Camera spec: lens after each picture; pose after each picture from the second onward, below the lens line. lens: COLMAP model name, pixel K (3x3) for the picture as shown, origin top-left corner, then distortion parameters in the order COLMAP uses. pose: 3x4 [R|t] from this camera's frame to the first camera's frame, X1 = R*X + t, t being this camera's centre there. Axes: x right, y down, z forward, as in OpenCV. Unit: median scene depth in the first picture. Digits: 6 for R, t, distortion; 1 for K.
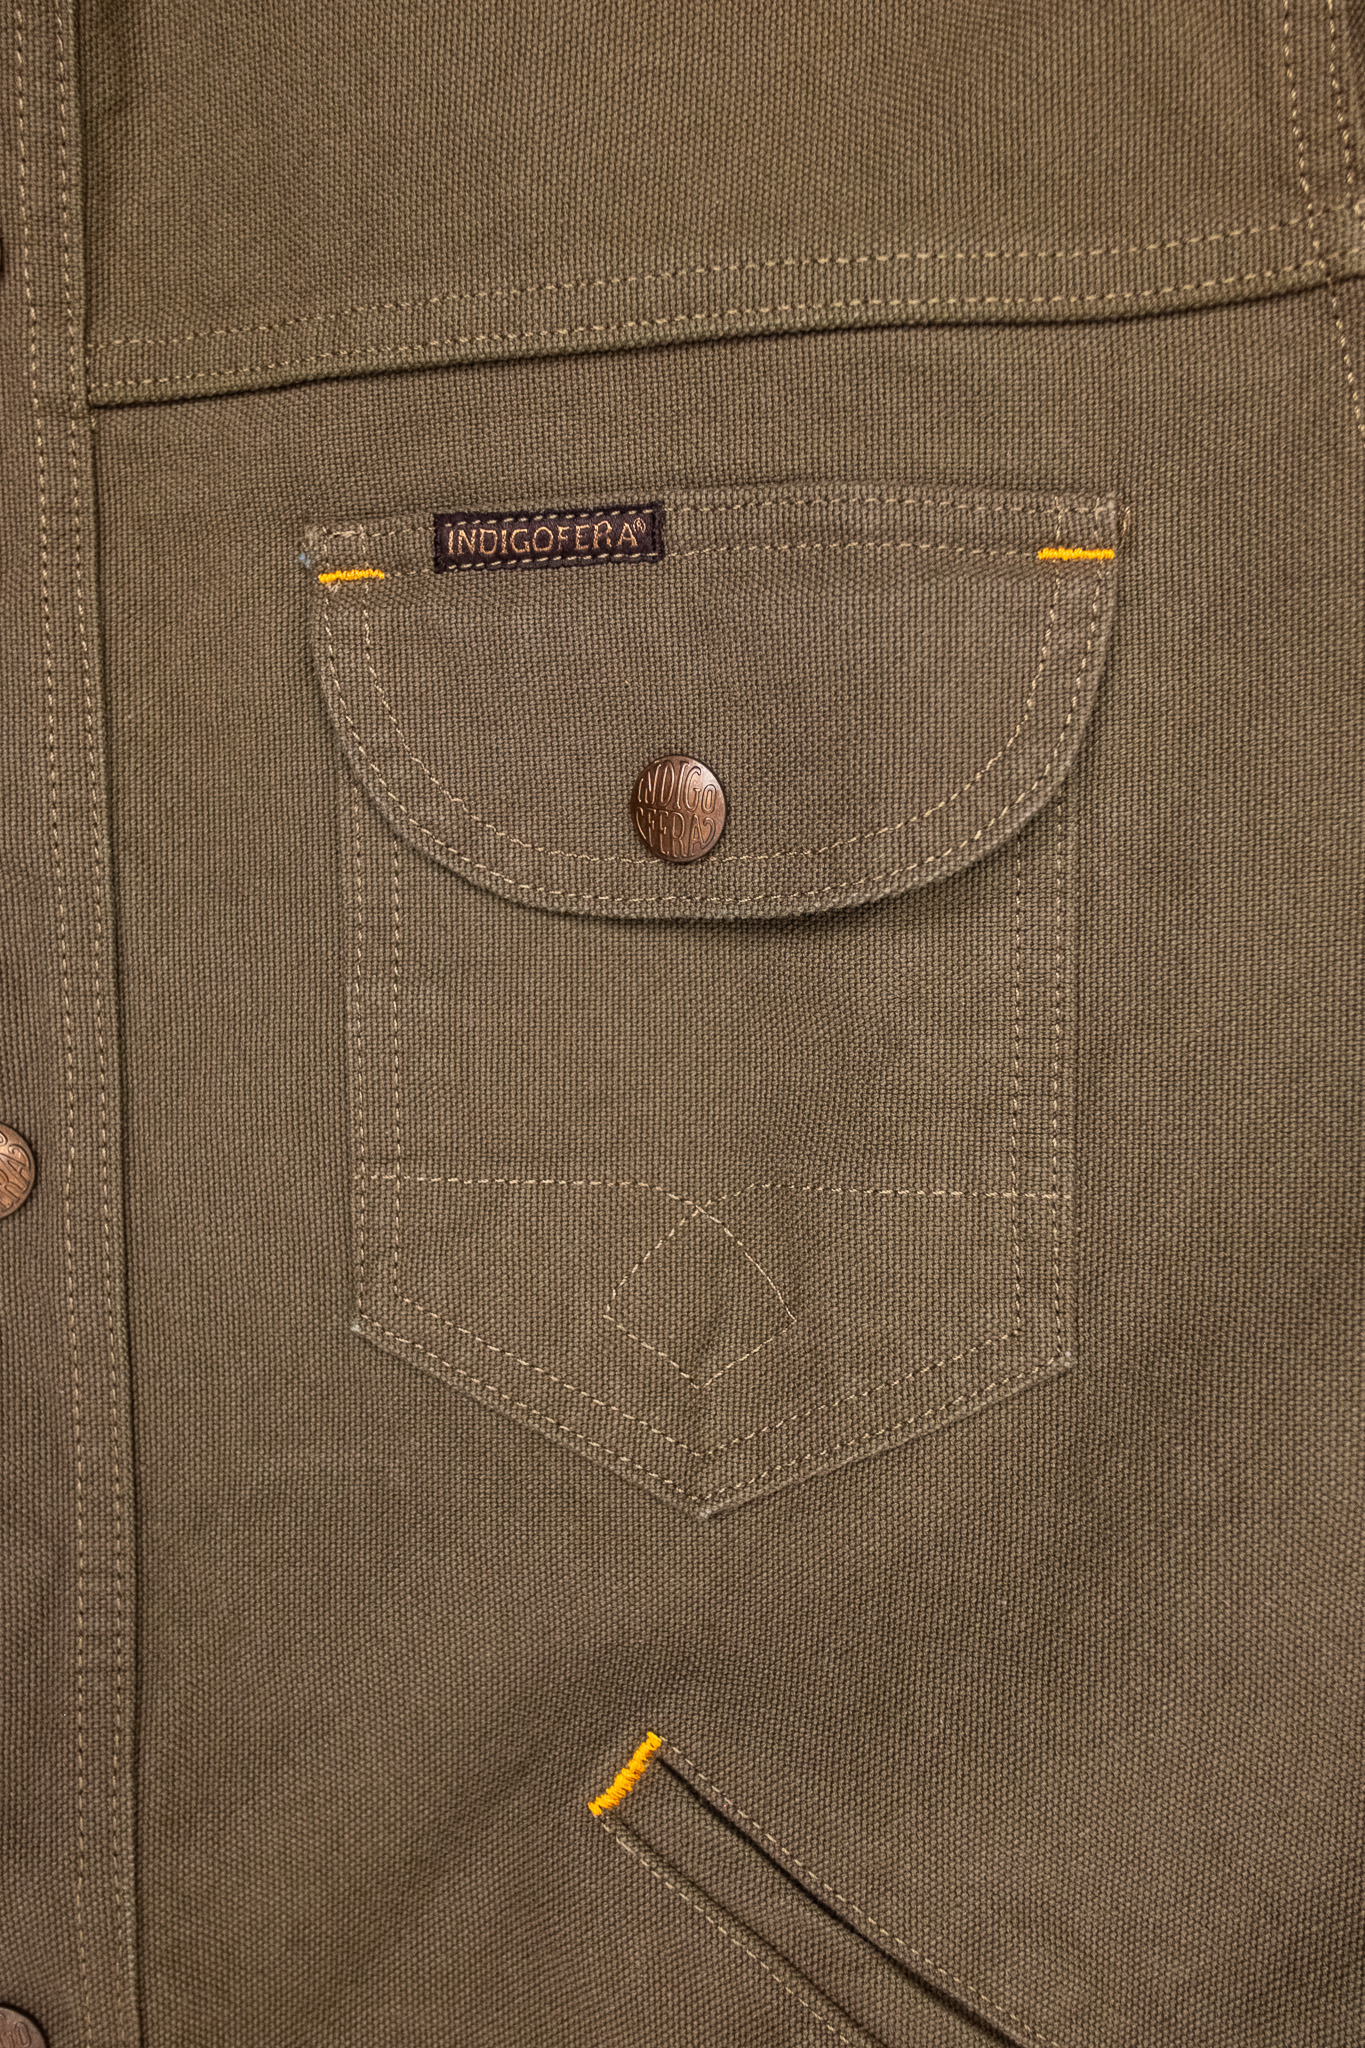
lens RADIAL K [[1702.3, 0, 668.2], [0, 1702.3, 1039.8], [0, 0, 1]] dist [-0.012656, -0.005587]
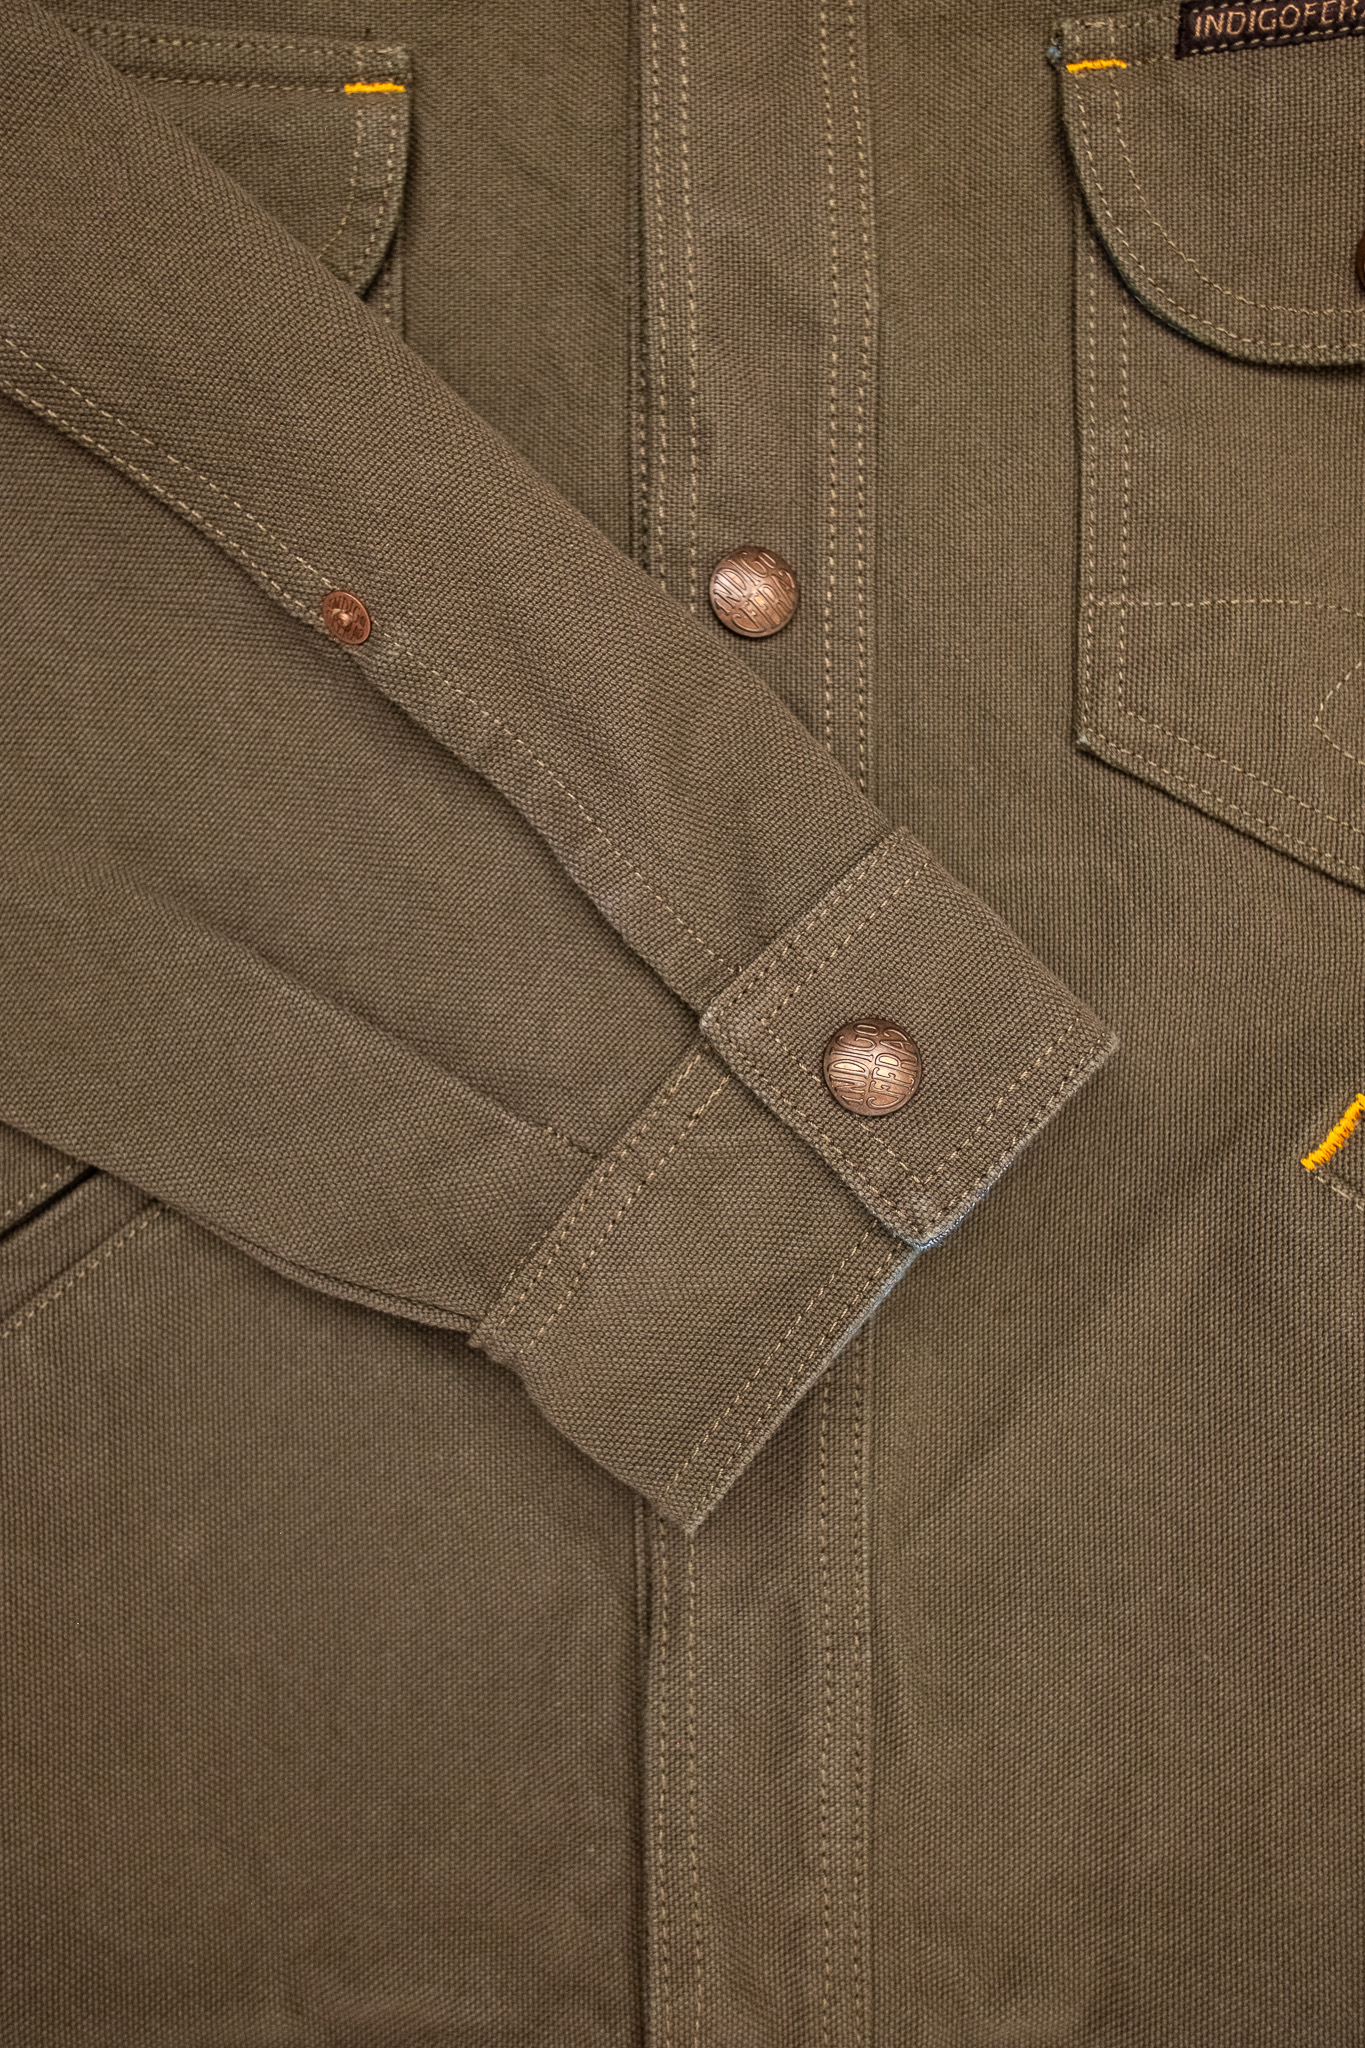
lens RADIAL K [[1702.3, 0, 671.7], [0, 1702.3, 1081.4], [0, 0, 1]] dist [-0.012656, -0.005587]
pose [[0.999434, 0.016812, -0.029147, -0.433389], [-0.017406, 0.999643, -0.020253, 0.438142], [0.028796, 0.020749, 0.999370, -0.119229]]
